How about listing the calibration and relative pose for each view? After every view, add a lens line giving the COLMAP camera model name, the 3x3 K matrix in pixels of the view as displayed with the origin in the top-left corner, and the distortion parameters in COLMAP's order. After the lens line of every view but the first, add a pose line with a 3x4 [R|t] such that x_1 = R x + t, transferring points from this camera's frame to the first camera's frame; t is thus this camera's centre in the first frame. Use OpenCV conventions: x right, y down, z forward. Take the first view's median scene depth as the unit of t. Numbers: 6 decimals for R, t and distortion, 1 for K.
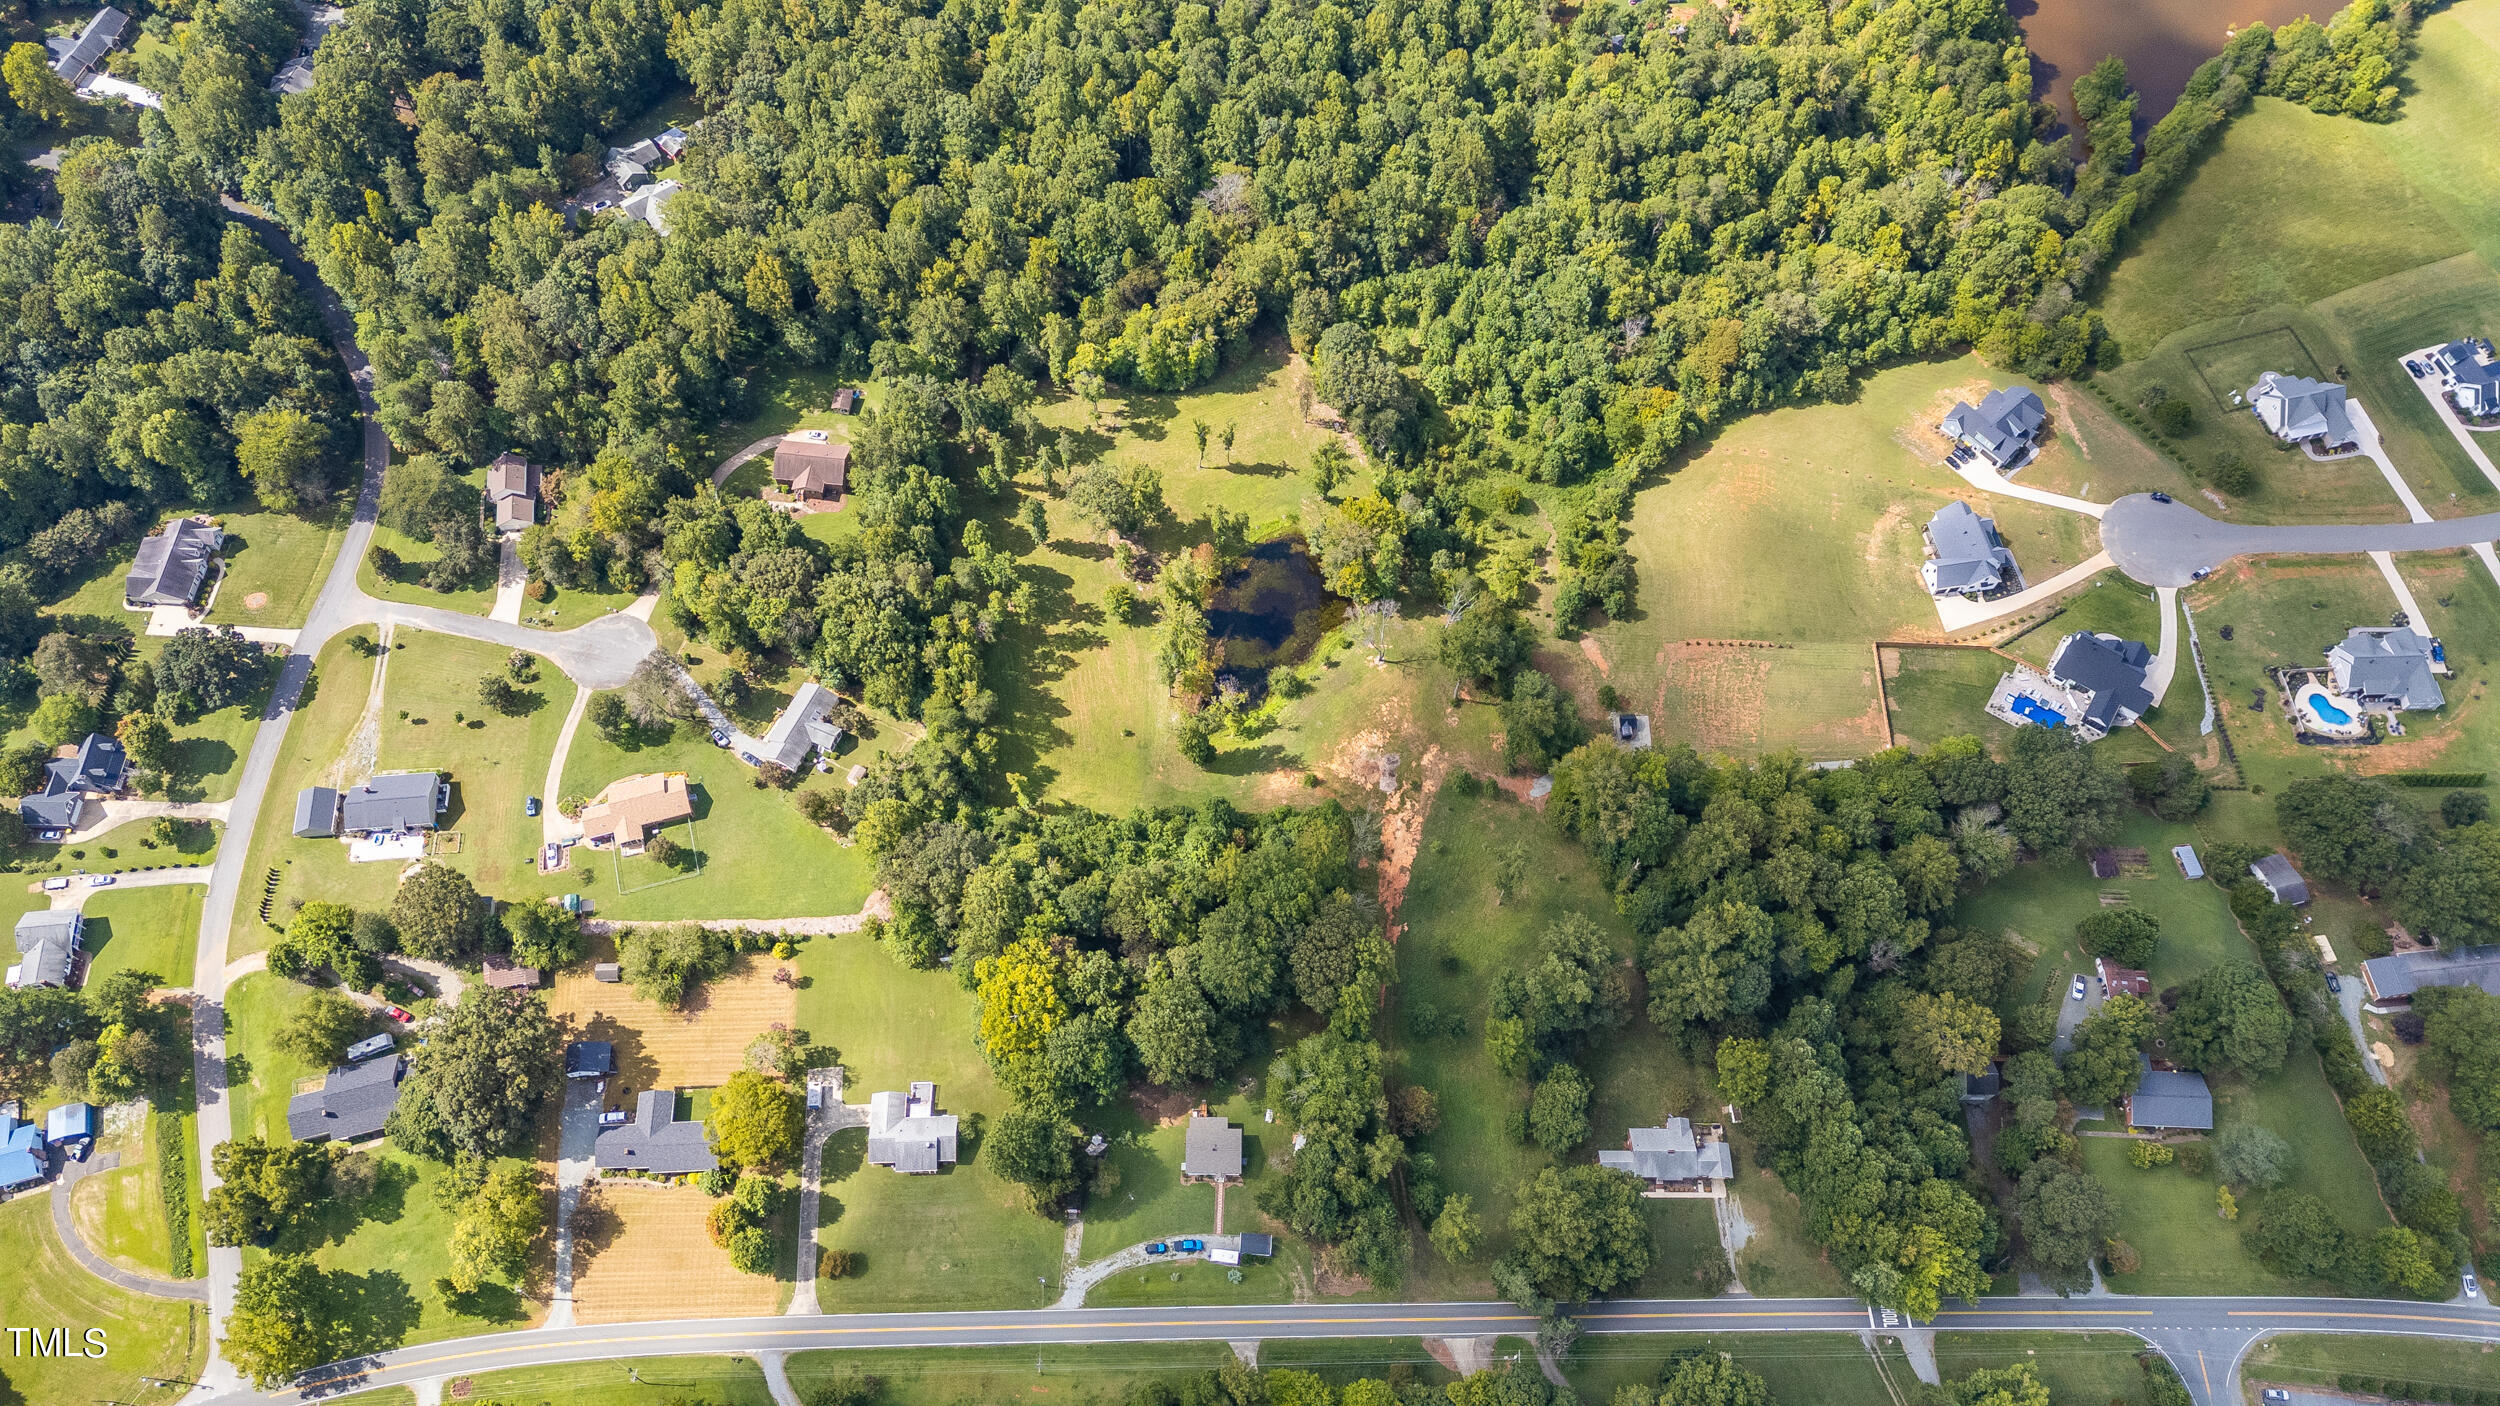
lens RADIAL K [[1860.3, 0, 1259.7], [0, 1860.3, 710.2], [0, 0, 1]] dist [0.046524, -0.029723]
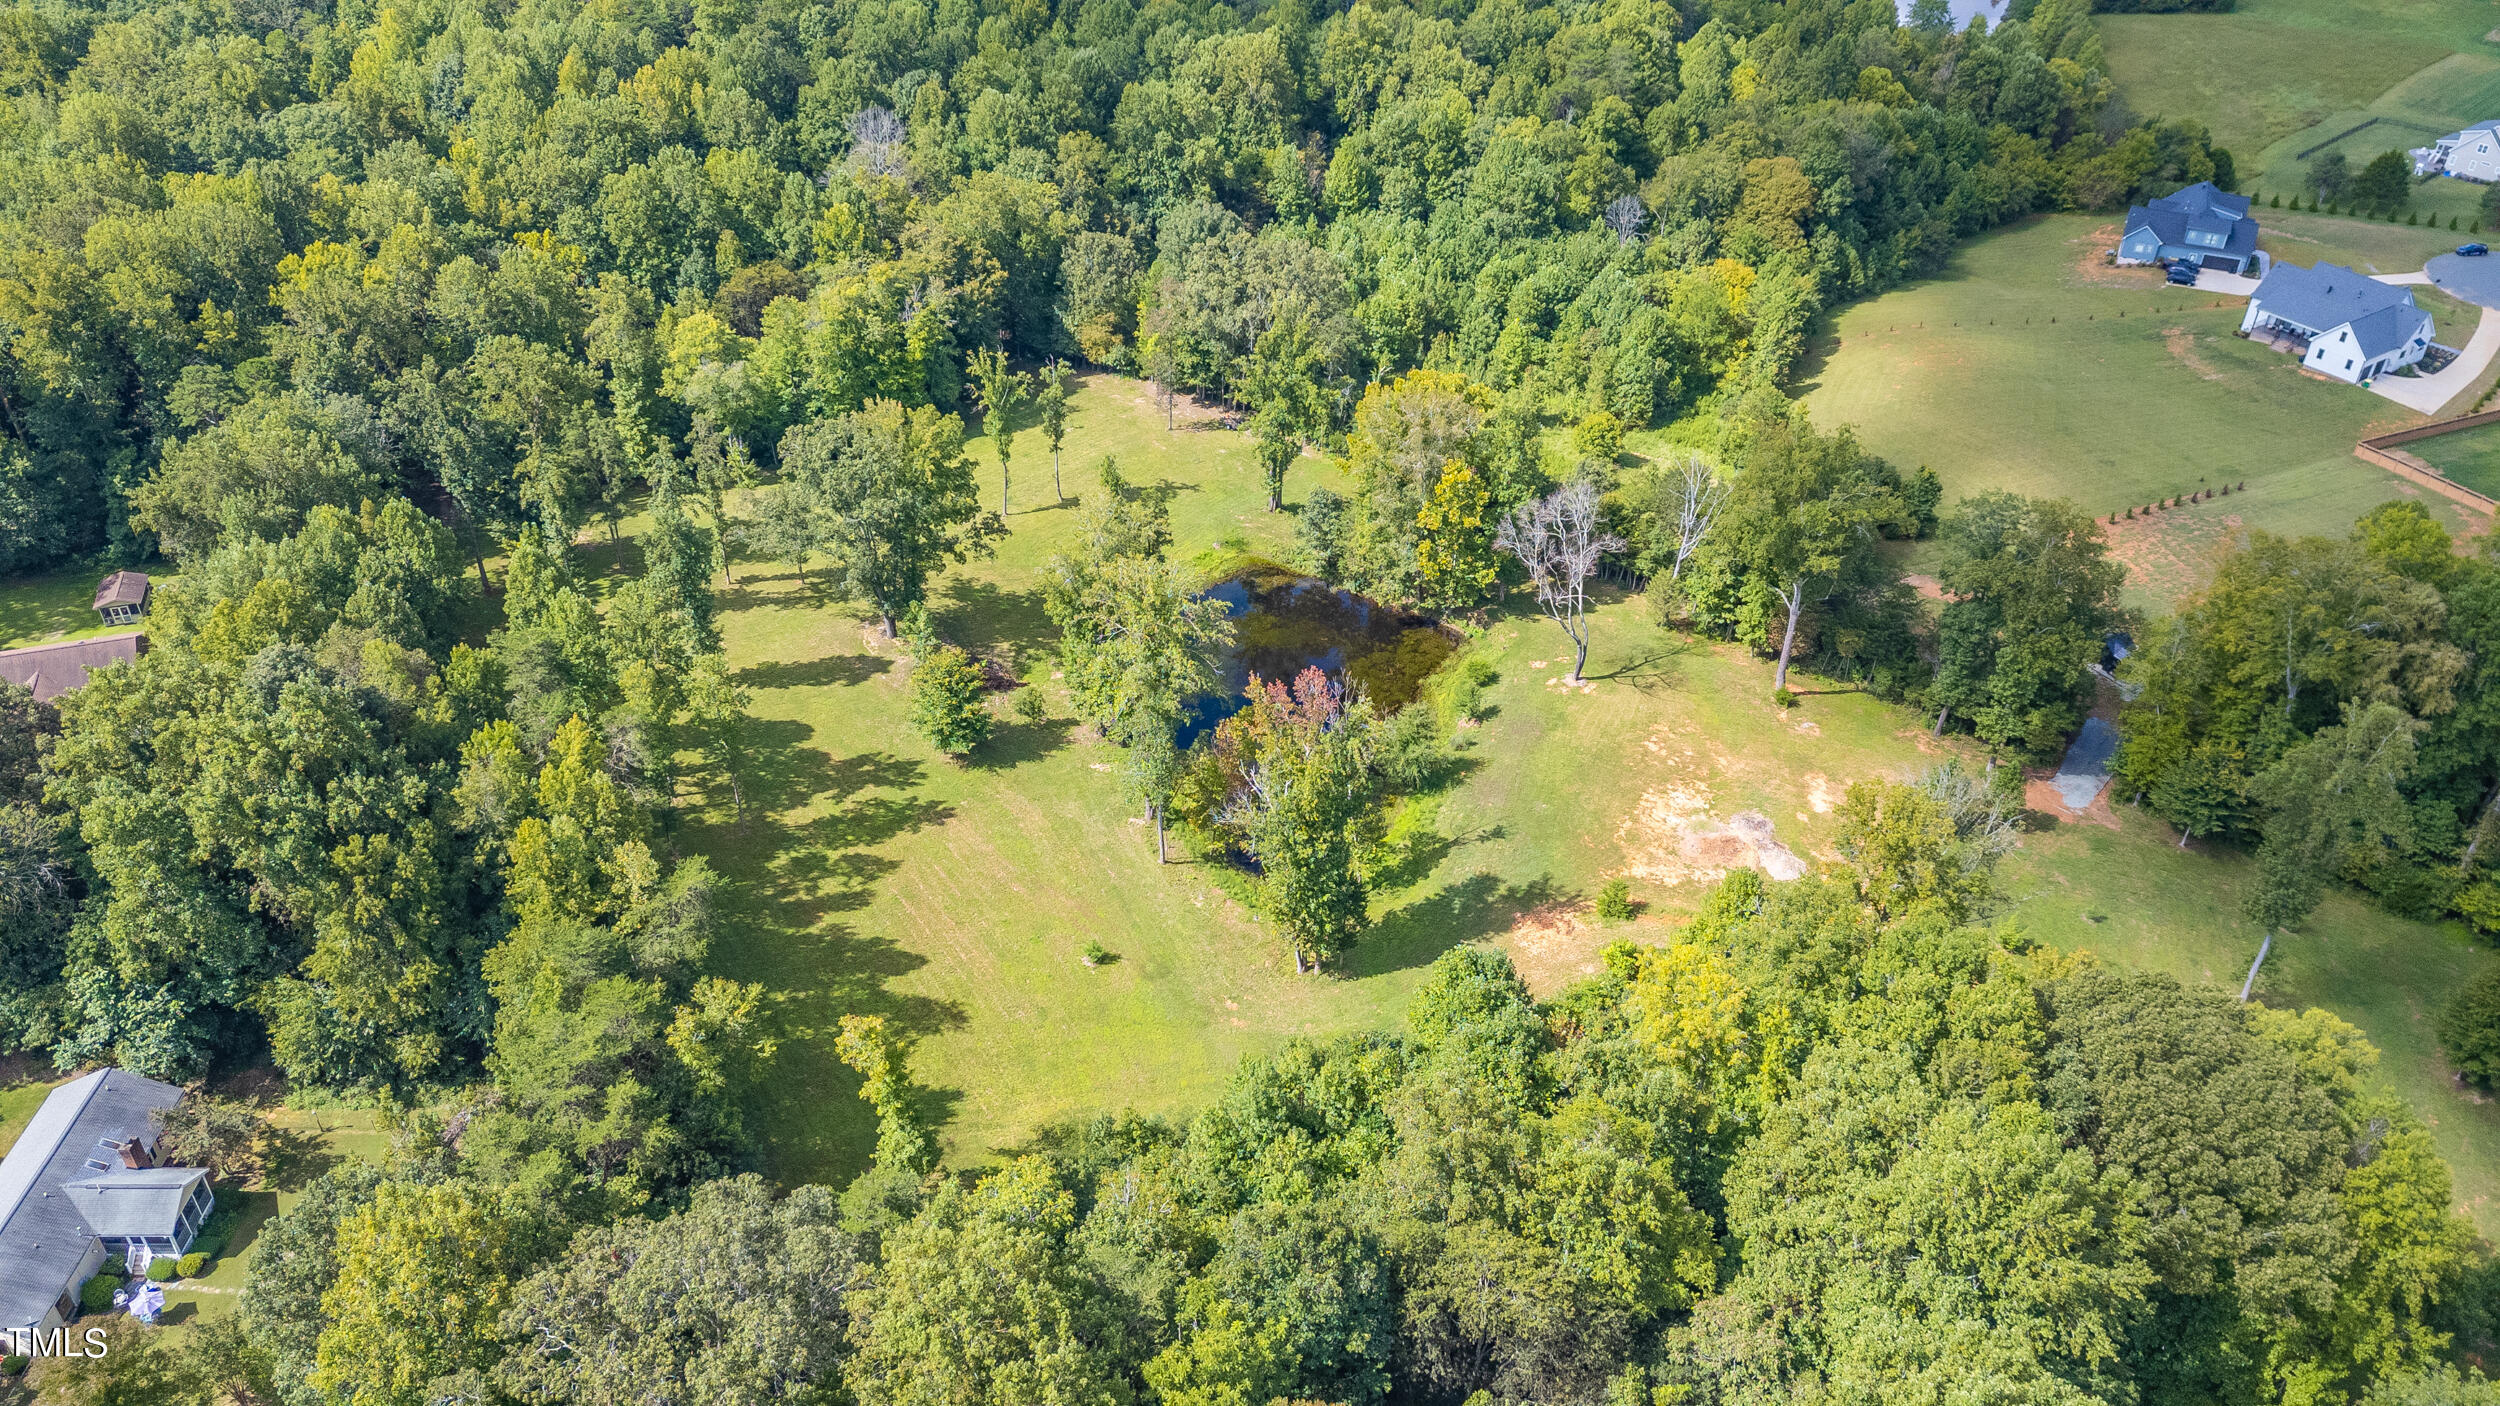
lens RADIAL K [[1860.3, 0, 1264.5], [0, 1860.3, 682.5], [0, 0, 1]] dist [0.046524, -0.029723]
pose [[0.911420, -0.240048, 0.334201, -0.147533], [0.367934, 0.839069, -0.400735, 0.121813], [-0.184222, 0.488202, 0.853066, 0.656083]]
